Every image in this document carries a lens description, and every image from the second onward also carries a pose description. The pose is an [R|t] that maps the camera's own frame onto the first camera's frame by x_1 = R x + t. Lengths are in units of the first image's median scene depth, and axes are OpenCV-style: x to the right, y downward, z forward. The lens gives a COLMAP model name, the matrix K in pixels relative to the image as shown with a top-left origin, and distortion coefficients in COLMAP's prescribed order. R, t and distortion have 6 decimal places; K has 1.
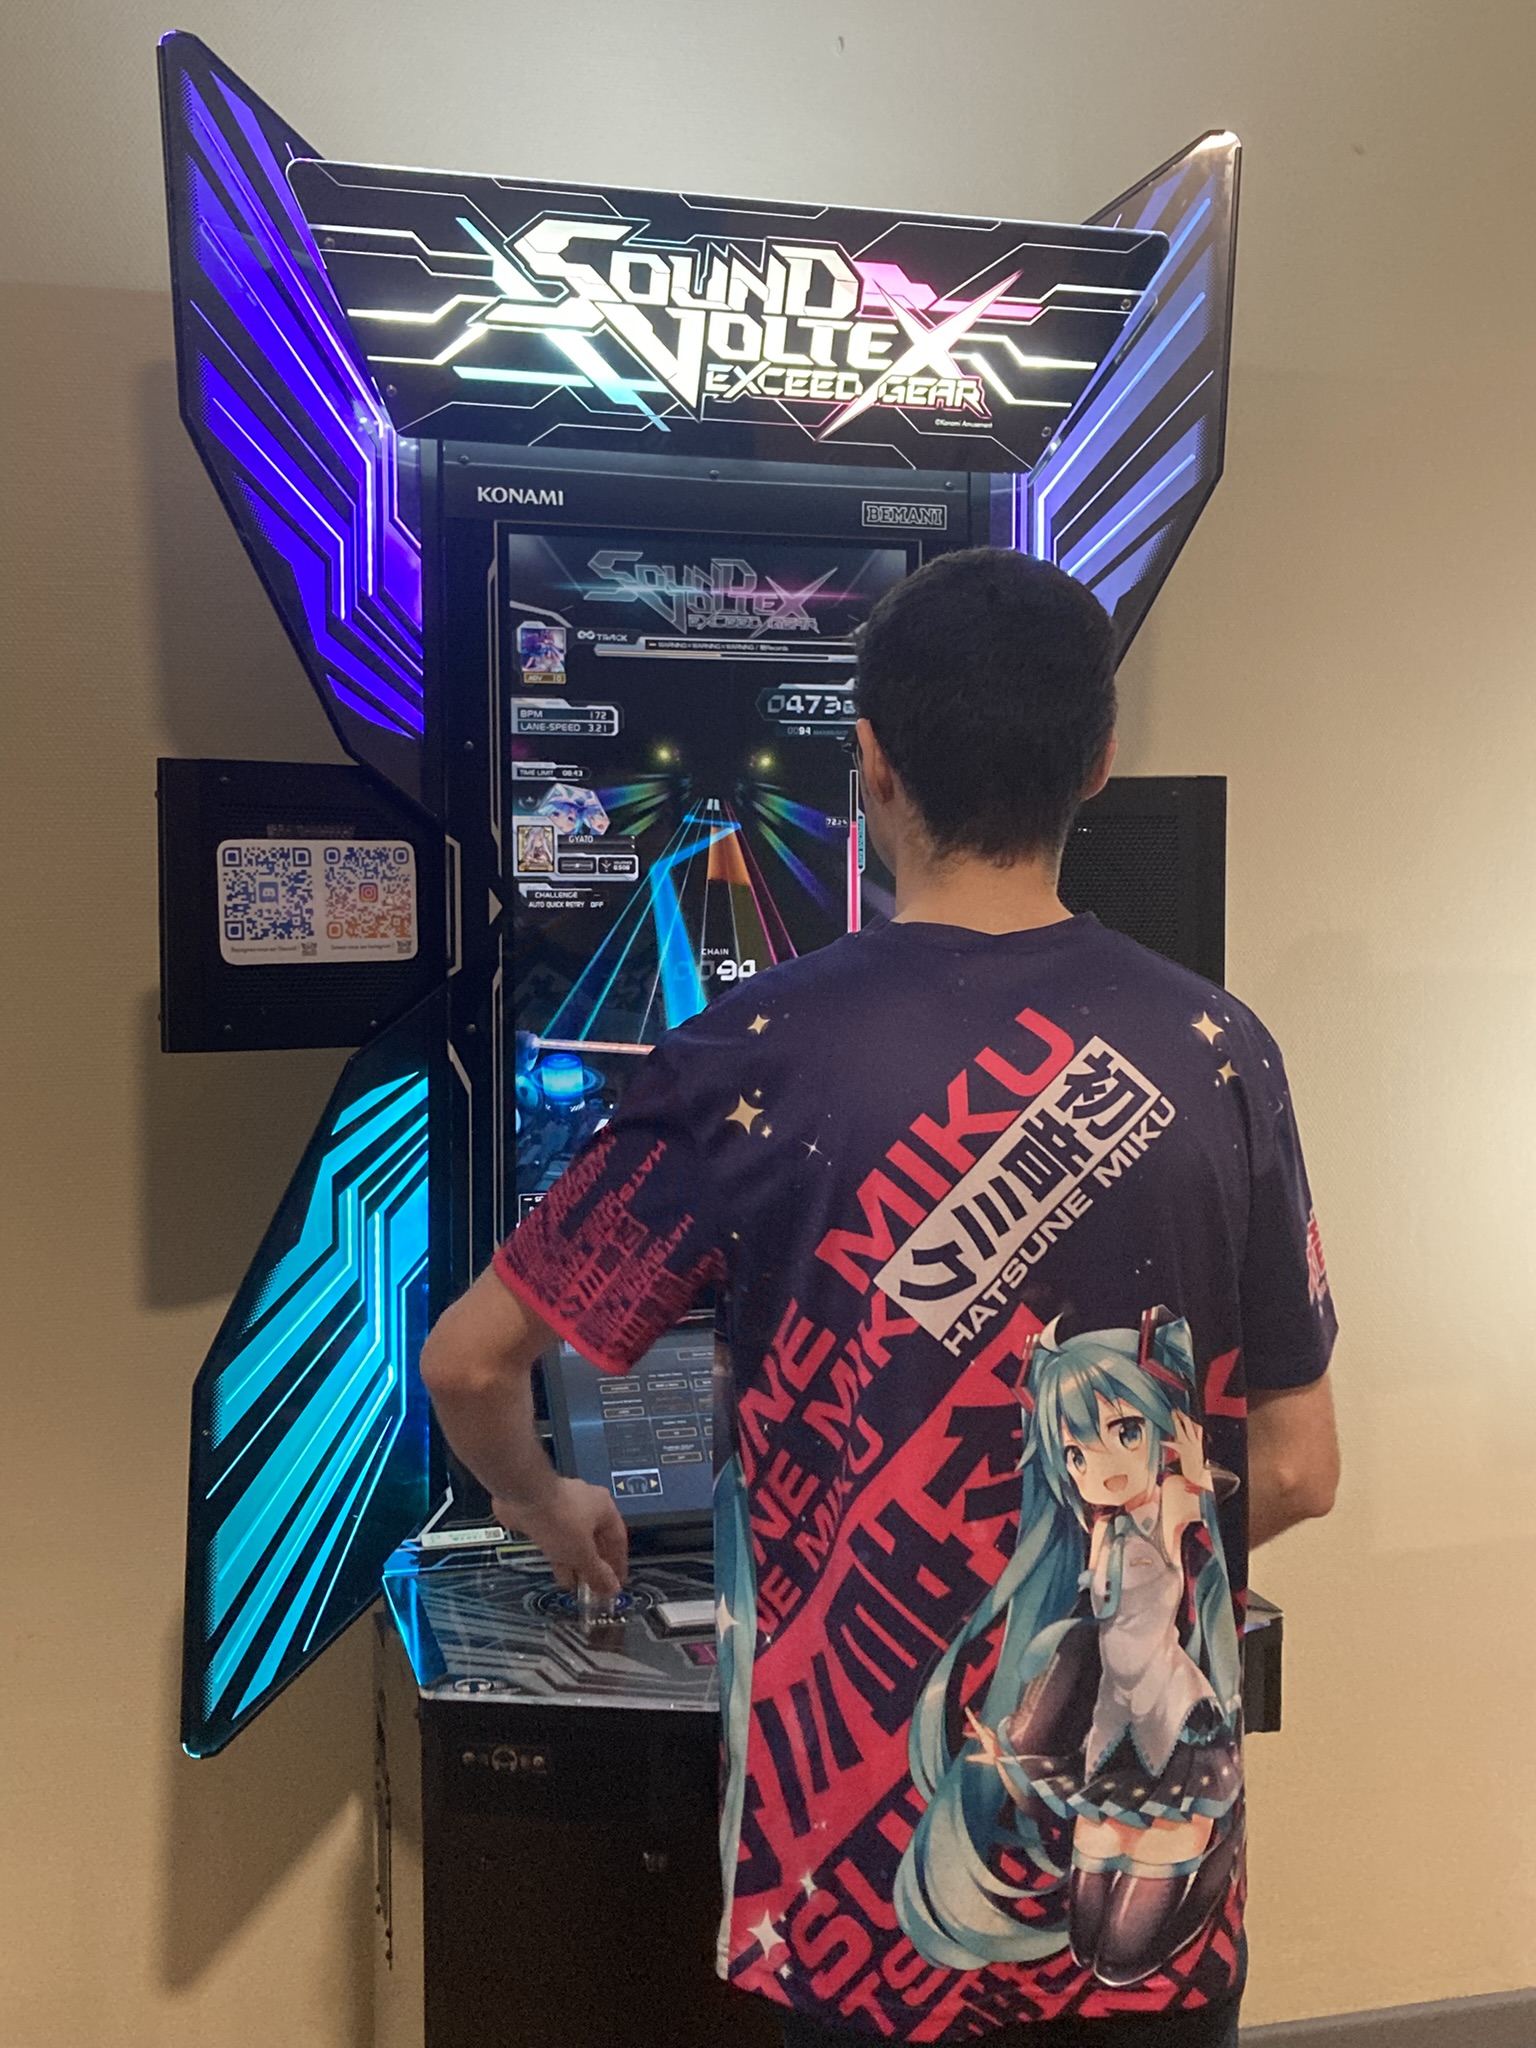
lens RADIAL K [[2266.2, 0, 760.3], [0, 2266.2, 1023.2], [0, 0, 1]] dist [-0.010165, 0.000000]
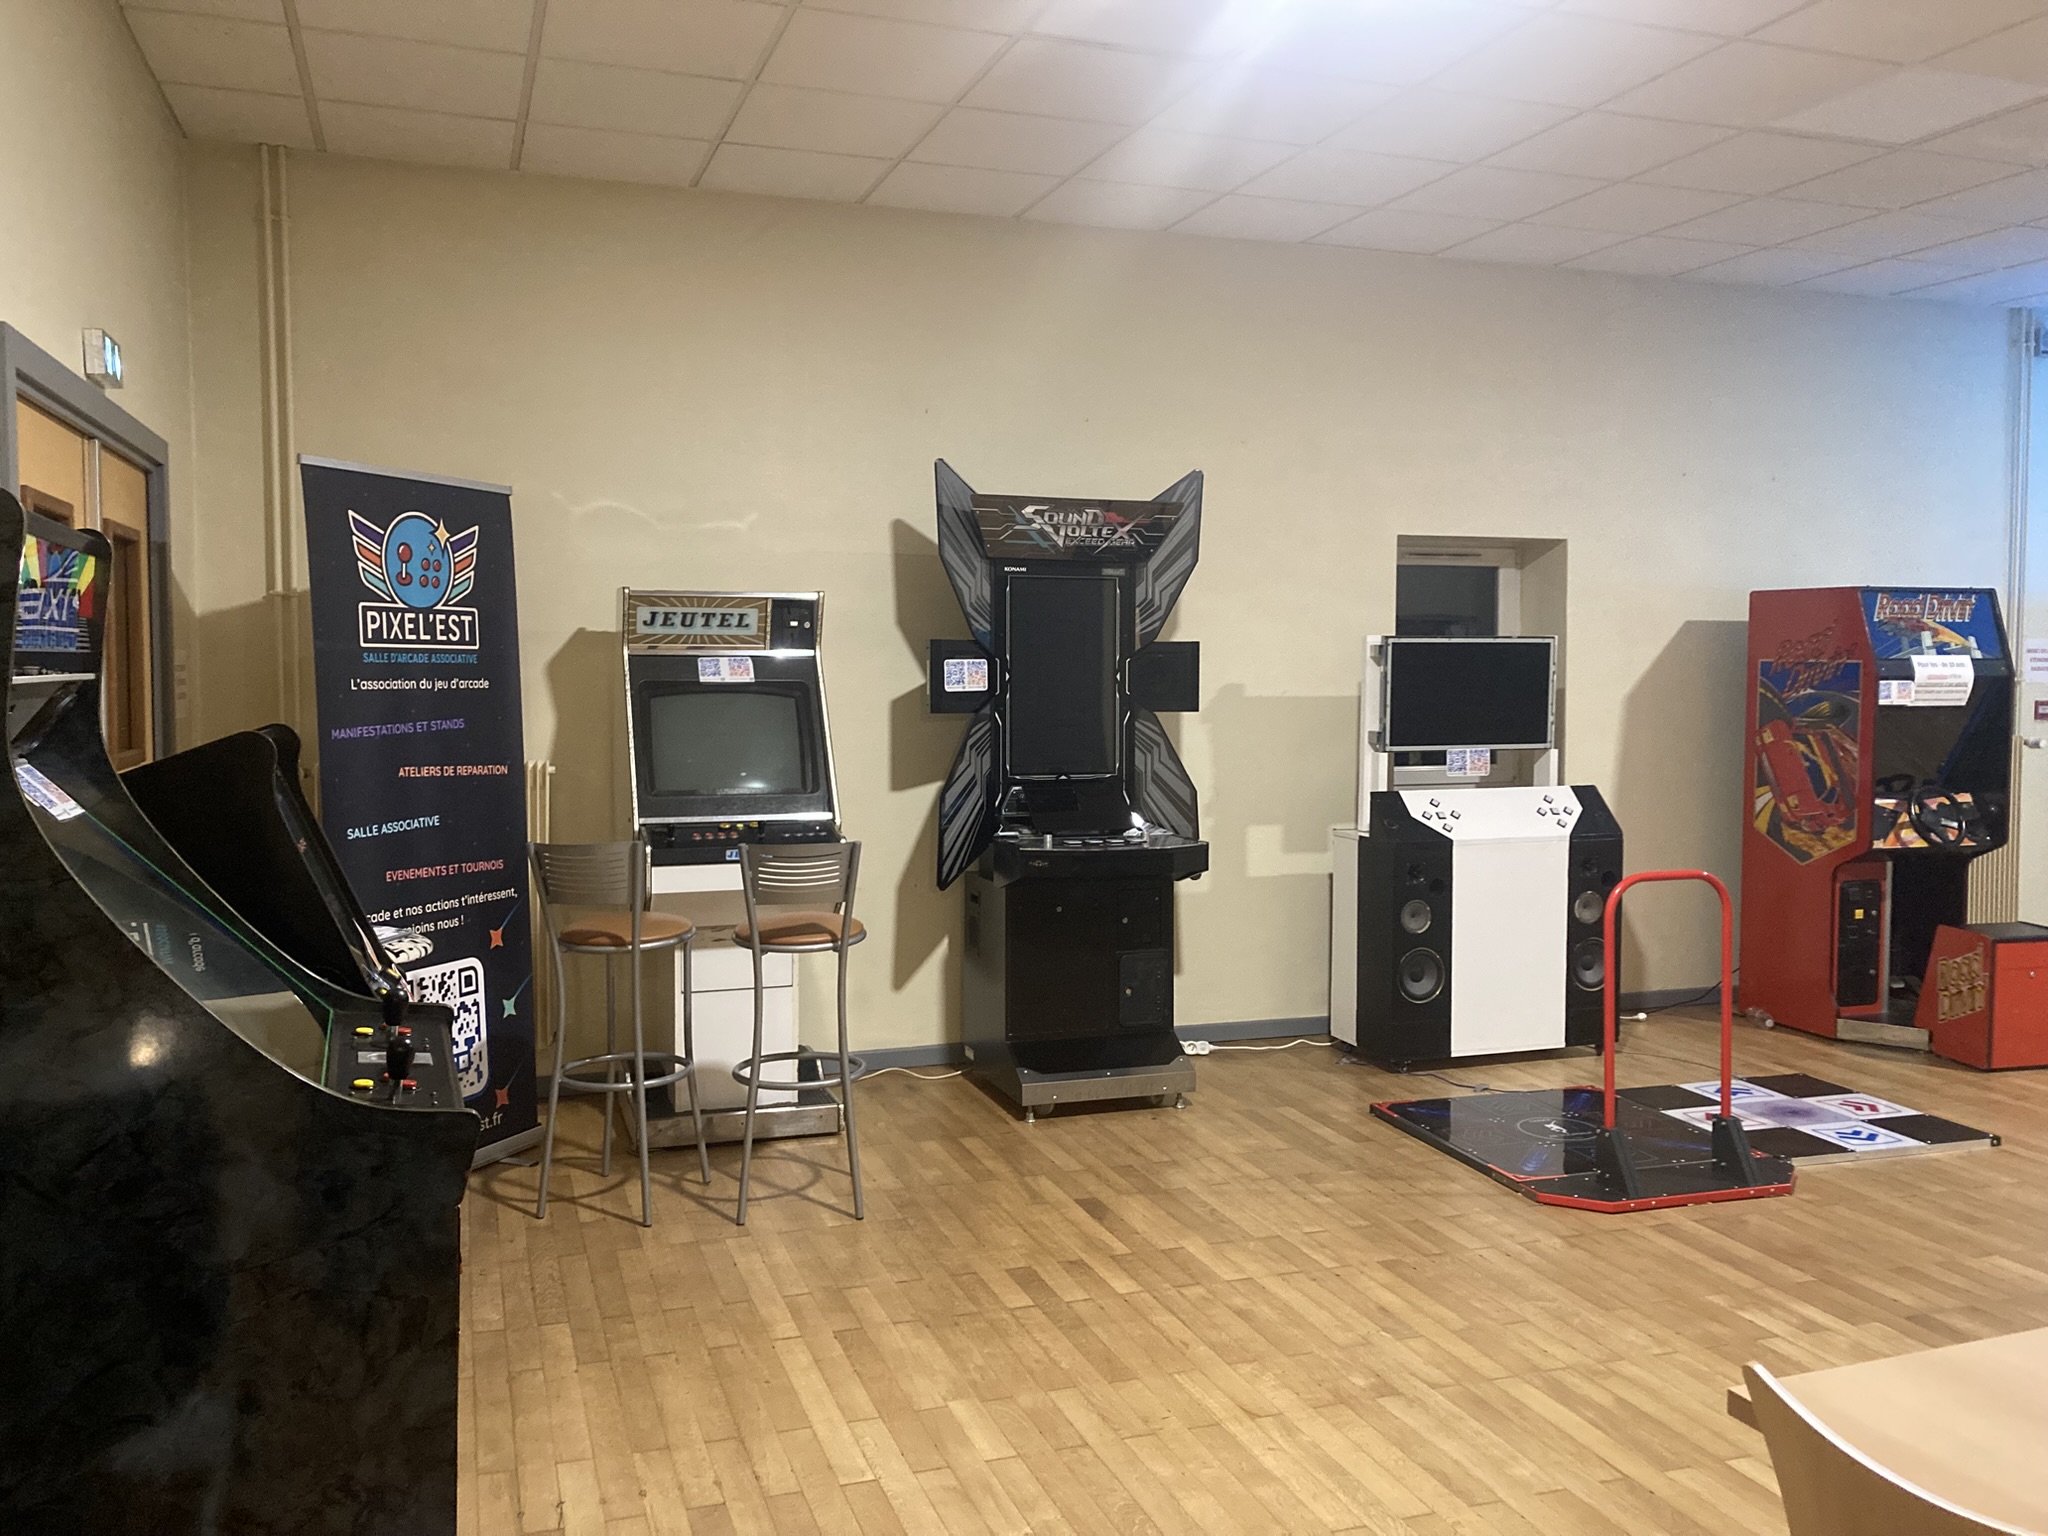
lens RADIAL K [[1689.3, 0, 1033.5], [0, 1689.3, 760.3], [0, 0, 1]] dist [-0.006916, -0.011896]
pose [[0.997015, 0.003156, 0.077148, -0.300581], [-0.004273, 0.999888, 0.014310, 0.049967], [-0.077094, -0.014597, 0.996917, -1.884578]]
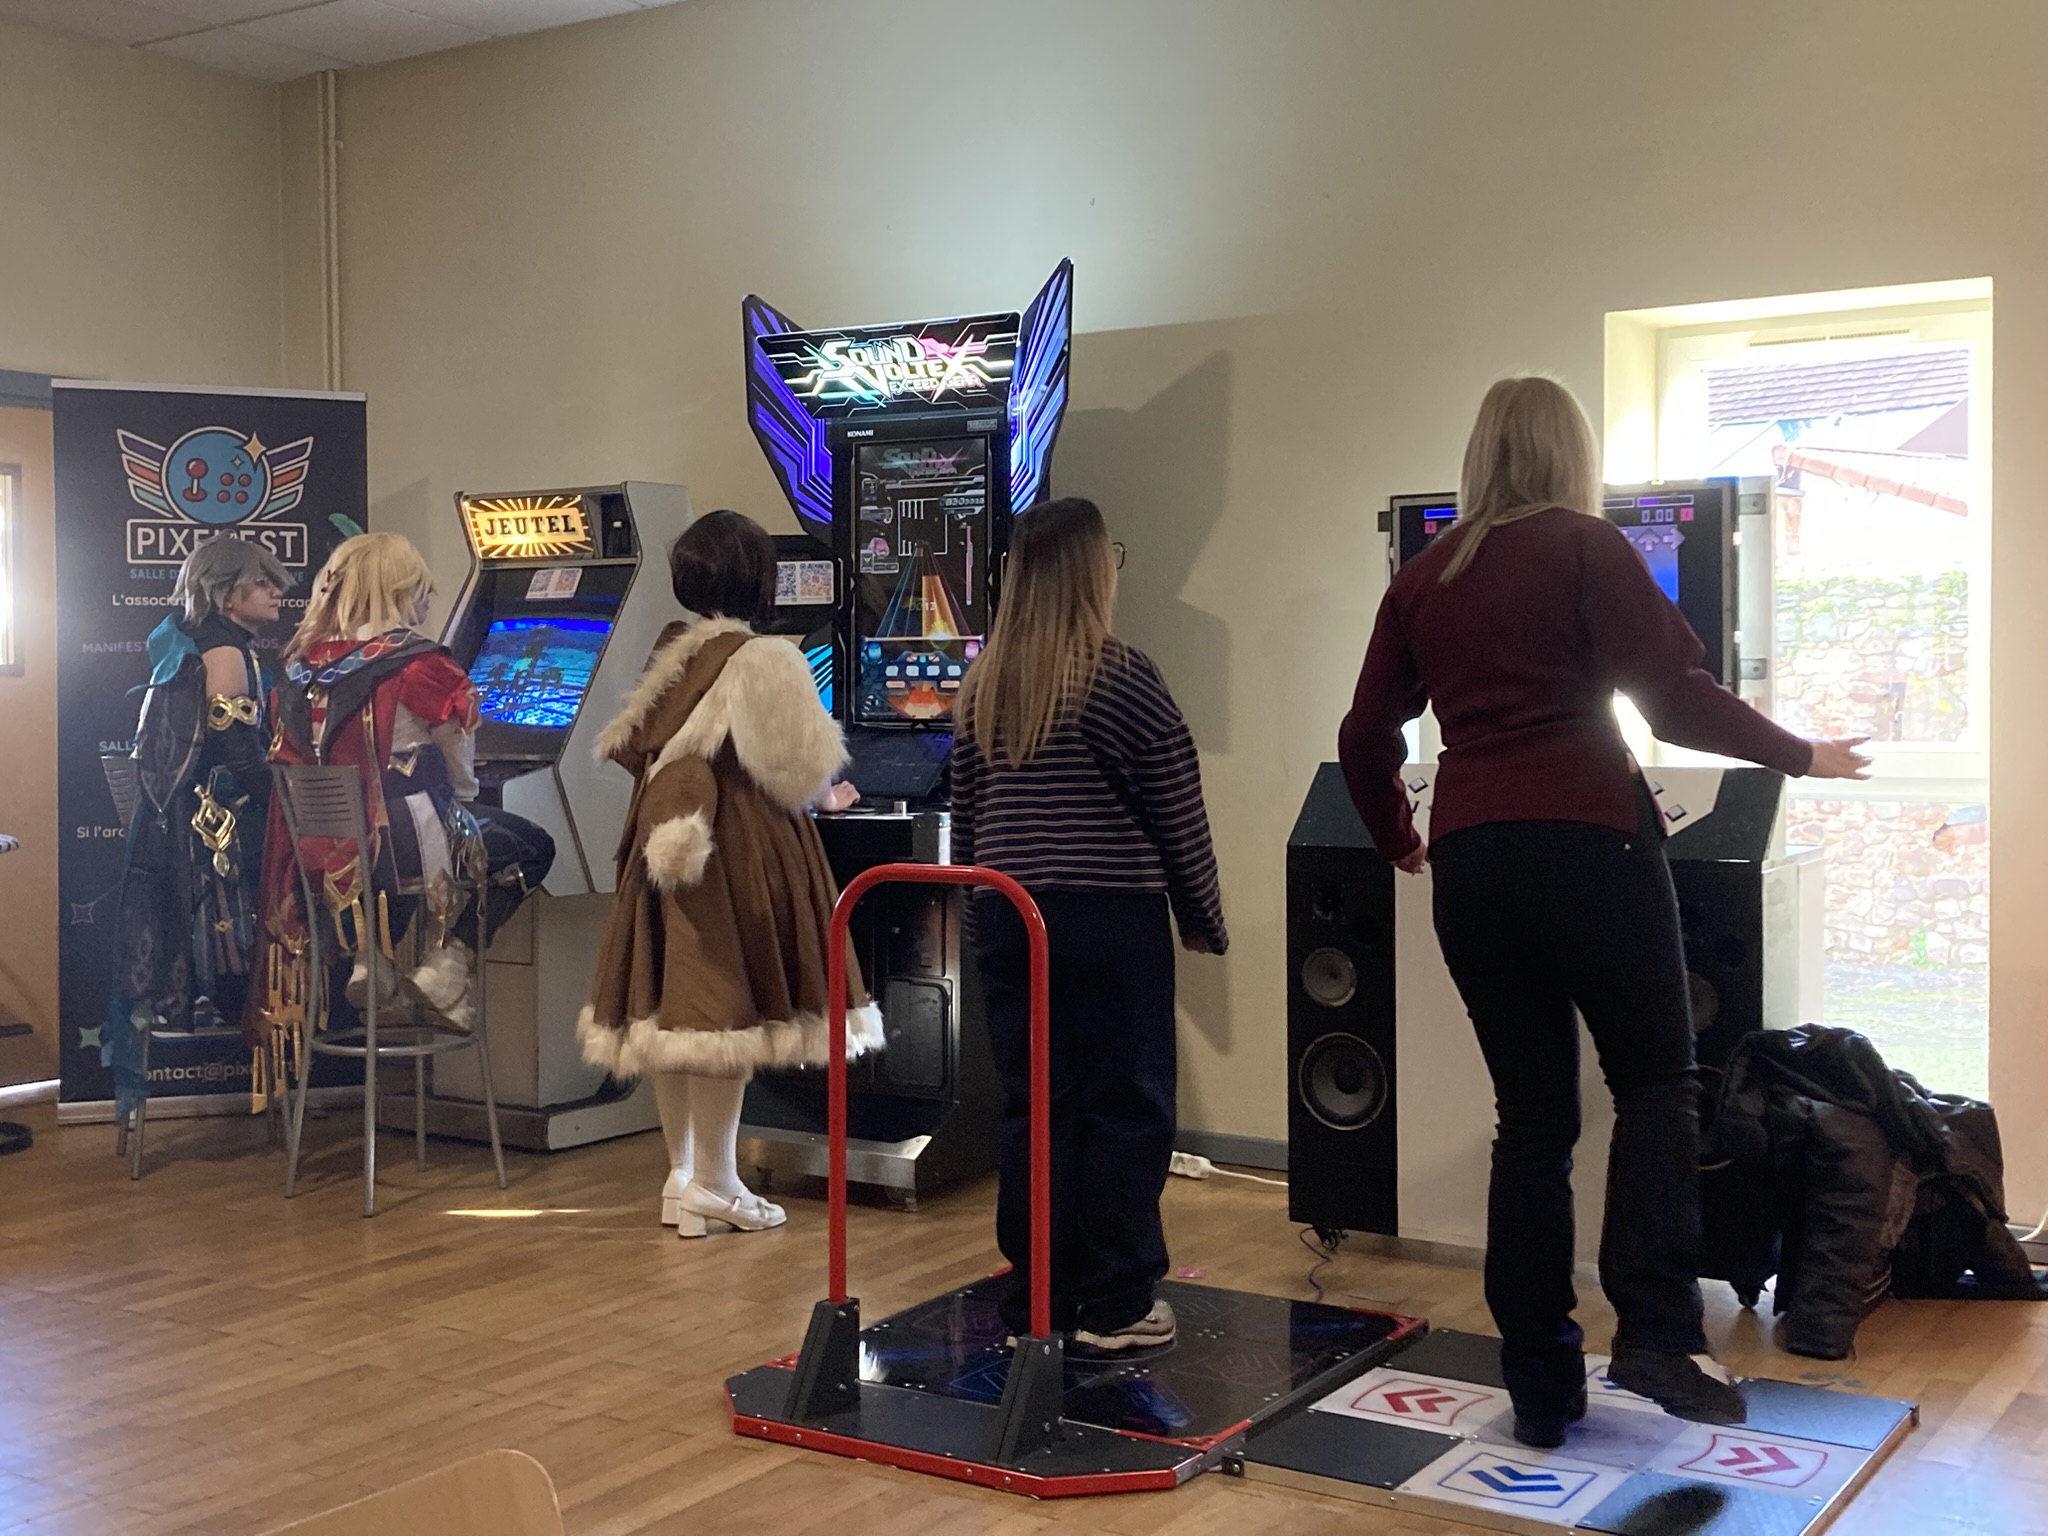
lens RADIAL K [[2333.3, 0, 1023.3], [0, 2333.3, 773.7], [0, 0, 1]] dist [0.028691, 0.000000]
pose [[0.667410, 0.031929, -0.744006, 2.194110], [-0.031853, 0.999390, 0.014315, 0.135759], [0.744009, 0.014145, 0.668020, -0.756358]]
